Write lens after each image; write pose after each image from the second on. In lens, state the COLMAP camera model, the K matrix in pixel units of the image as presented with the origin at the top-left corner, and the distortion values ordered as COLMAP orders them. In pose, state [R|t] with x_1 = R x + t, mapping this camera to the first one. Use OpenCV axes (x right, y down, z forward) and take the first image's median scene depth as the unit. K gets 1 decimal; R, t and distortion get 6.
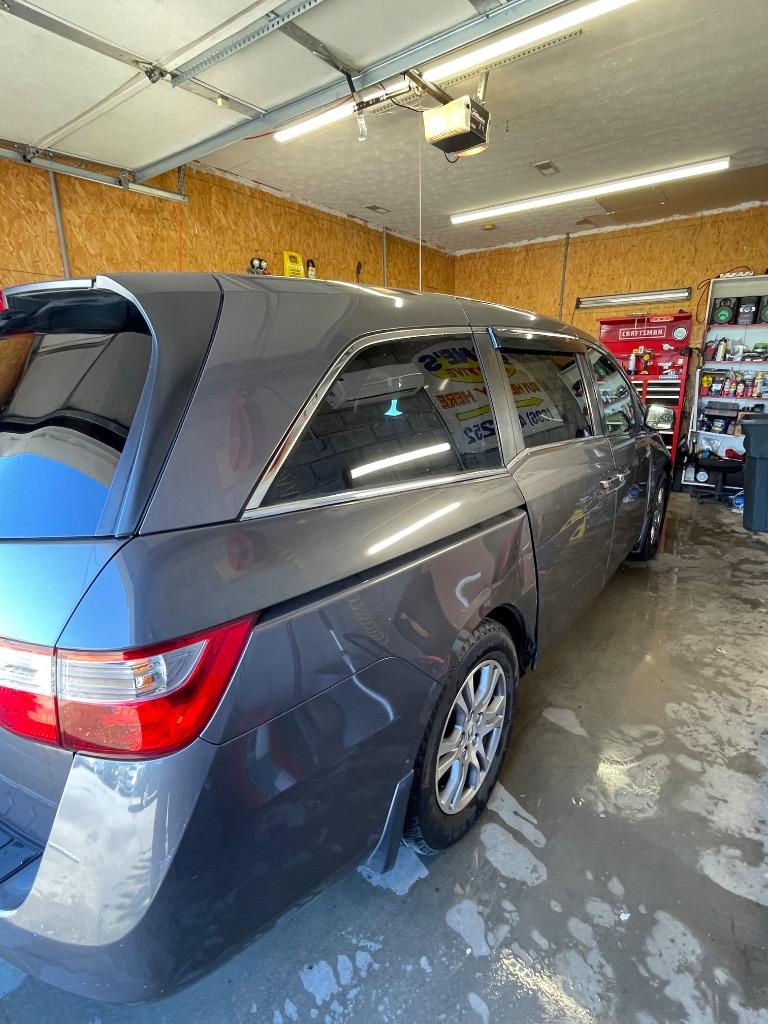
lens RADIAL K [[504.2, 0, 382.2], [0, 504.2, 508.7], [0, 0, 1]] dist [-0.000169, -0.000194]
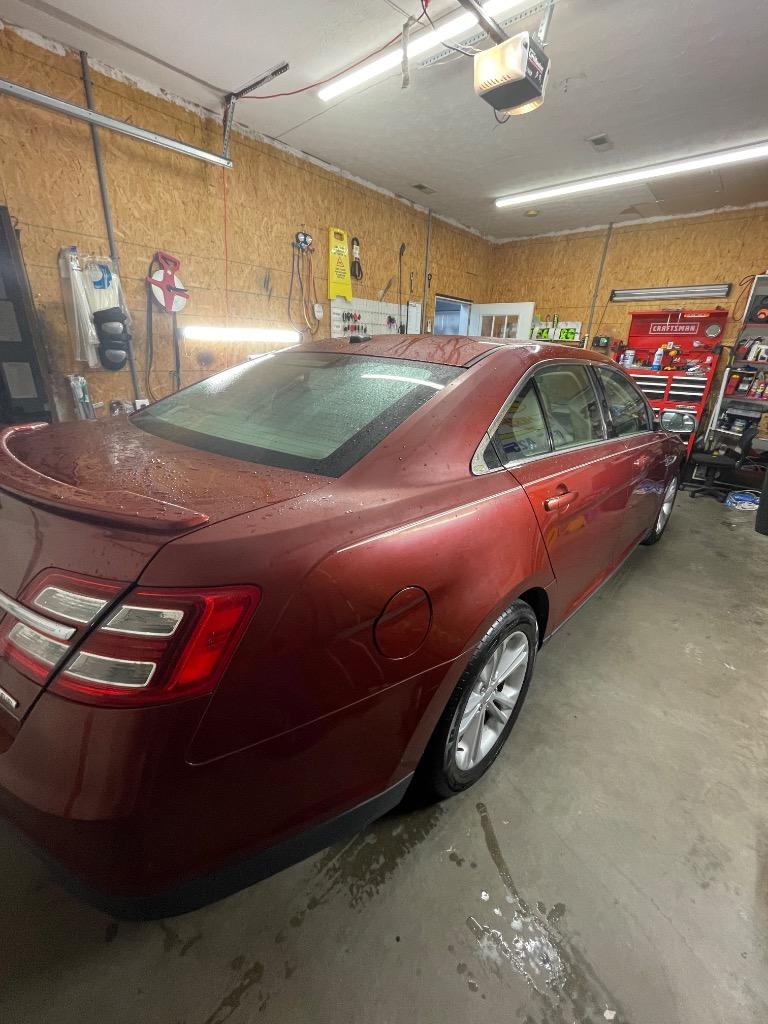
lens RADIAL K [[416.1, 0, 384.0], [0, 416.1, 512.0], [0, 0, 1]] dist [-0.000132, -0.000494]
pose [[0.994362, 0.082176, -0.067017, 0.018726], [-0.075136, 0.991990, 0.101545, -0.021491], [0.074824, -0.095937, 0.992571, 0.087223]]
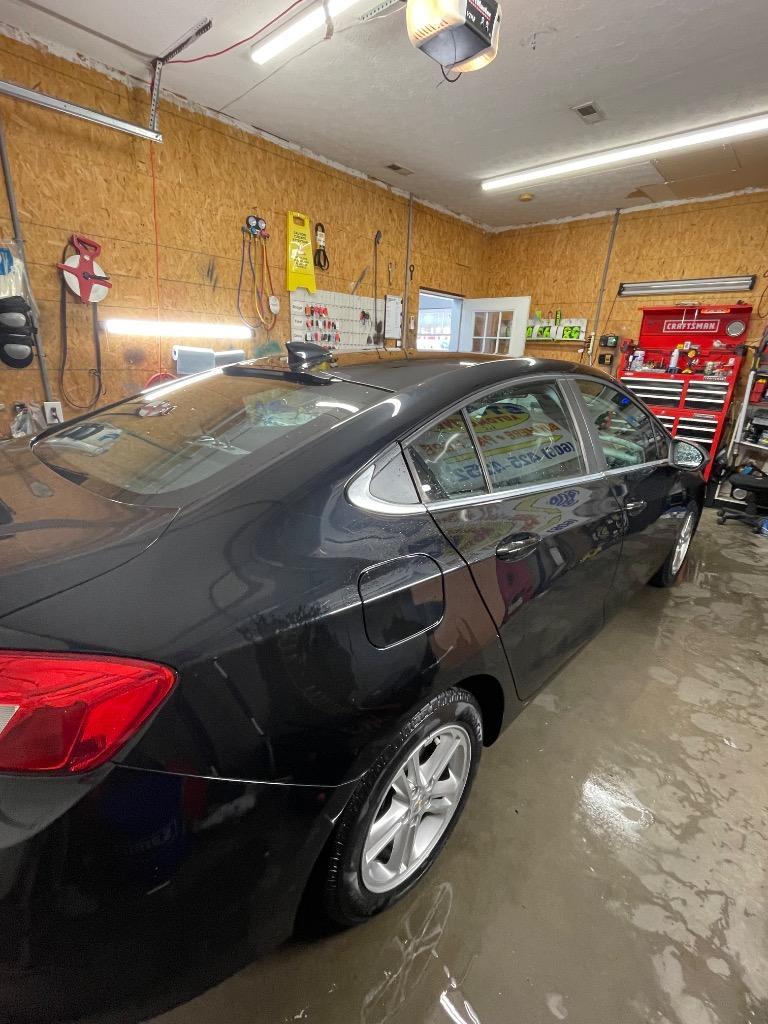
lens RADIAL K [[457.7, 0, 382.7], [0, 457.7, 510.5], [0, 0, 1]] dist [-0.000791, -0.000373]
pose [[0.991206, 0.093156, -0.093980, 0.089744], [-0.087192, 0.994023, 0.065688, -0.032957], [0.099538, -0.056916, 0.993405, 0.134902]]
